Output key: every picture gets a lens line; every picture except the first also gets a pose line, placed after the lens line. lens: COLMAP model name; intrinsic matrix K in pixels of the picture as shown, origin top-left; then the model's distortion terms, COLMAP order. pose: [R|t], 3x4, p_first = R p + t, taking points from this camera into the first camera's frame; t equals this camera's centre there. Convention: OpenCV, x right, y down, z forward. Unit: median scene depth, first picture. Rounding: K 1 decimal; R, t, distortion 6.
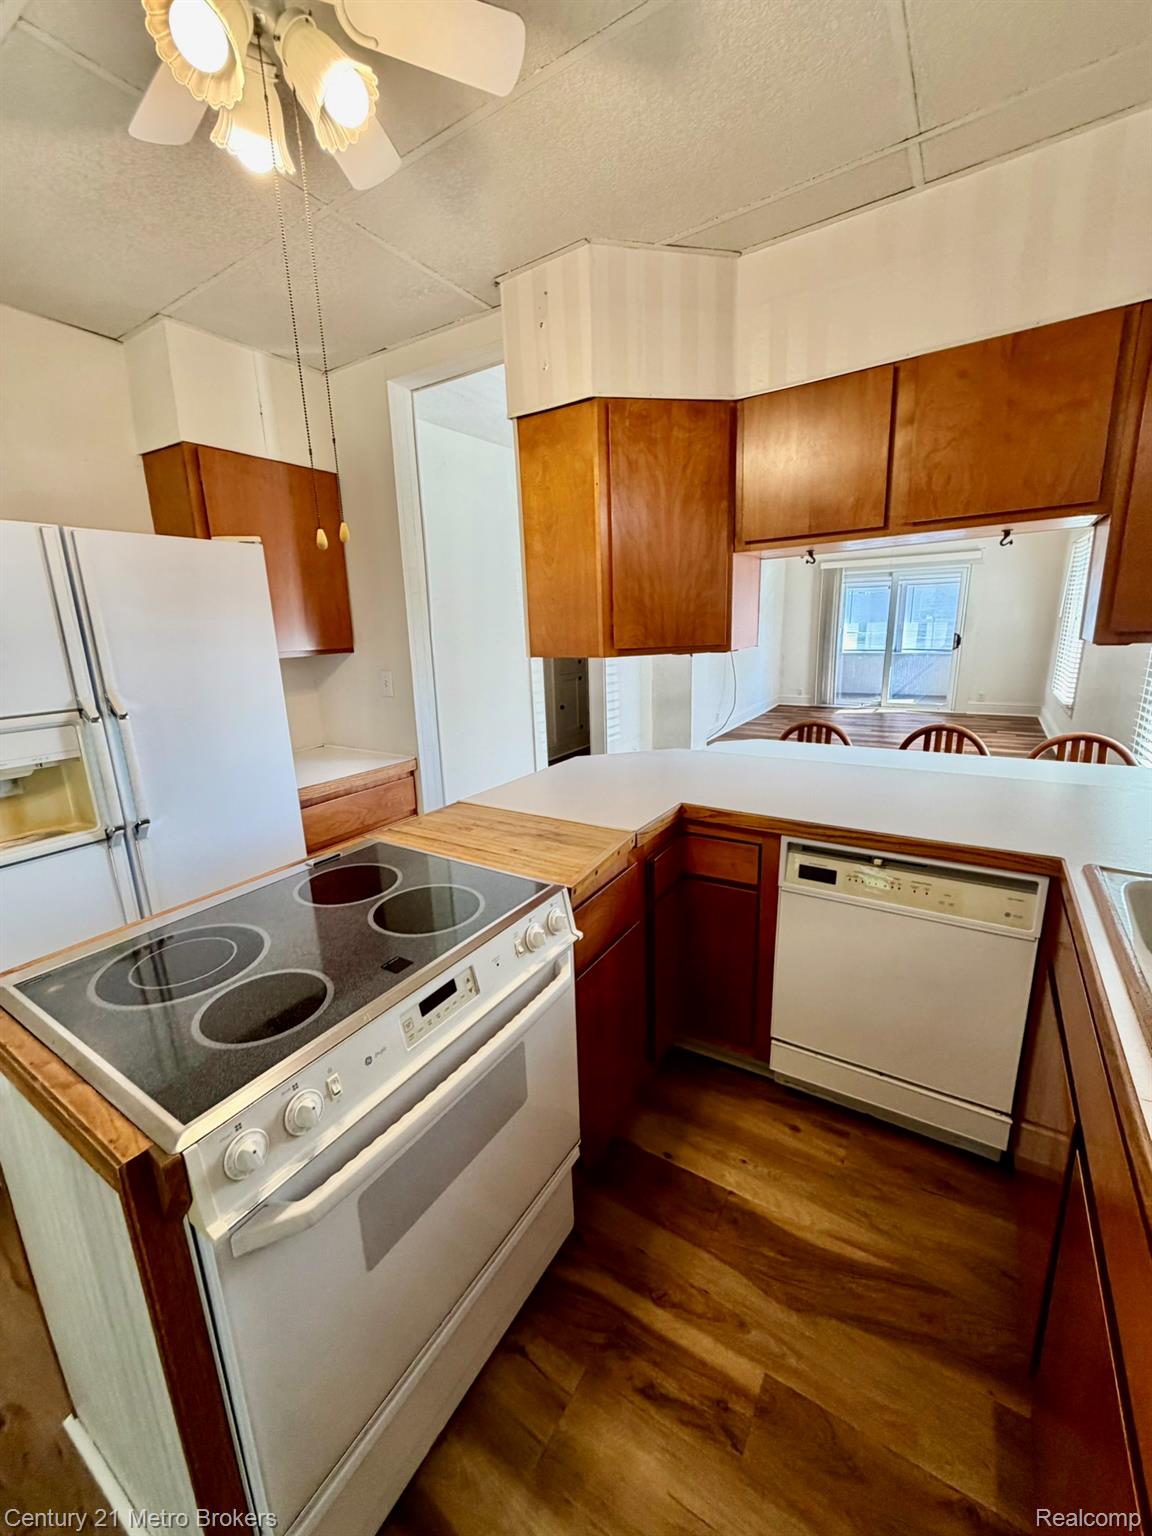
lens RADIAL K [[613.5, 0, 577.3], [0, 613.5, 766.9], [0, 0, 1]] dist [-0.000290, -0.000209]
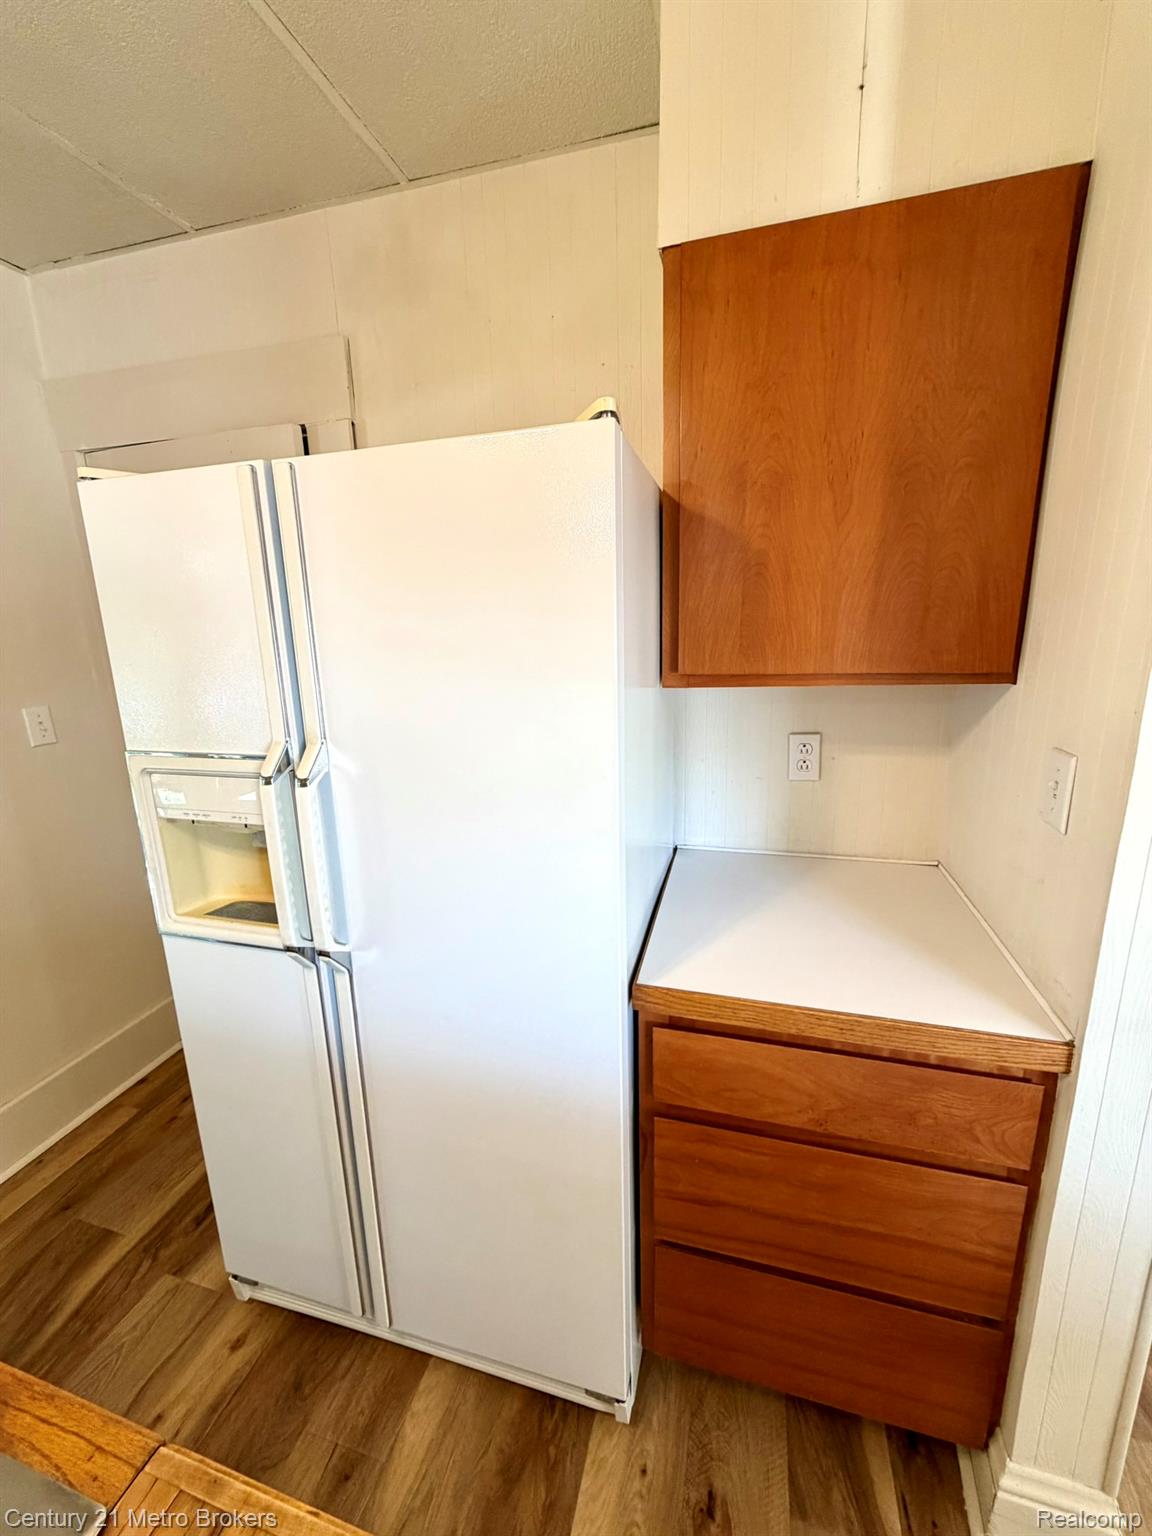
lens RADIAL K [[613.5, 0, 577.1], [0, 613.5, 766.1], [0, 0, 1]] dist [-0.000290, -0.000209]
pose [[0.295398, 0.235181, -0.925975, -0.086584], [-0.204225, 0.962369, 0.179274, -0.170385], [0.933291, 0.136150, 0.332312, 0.701056]]
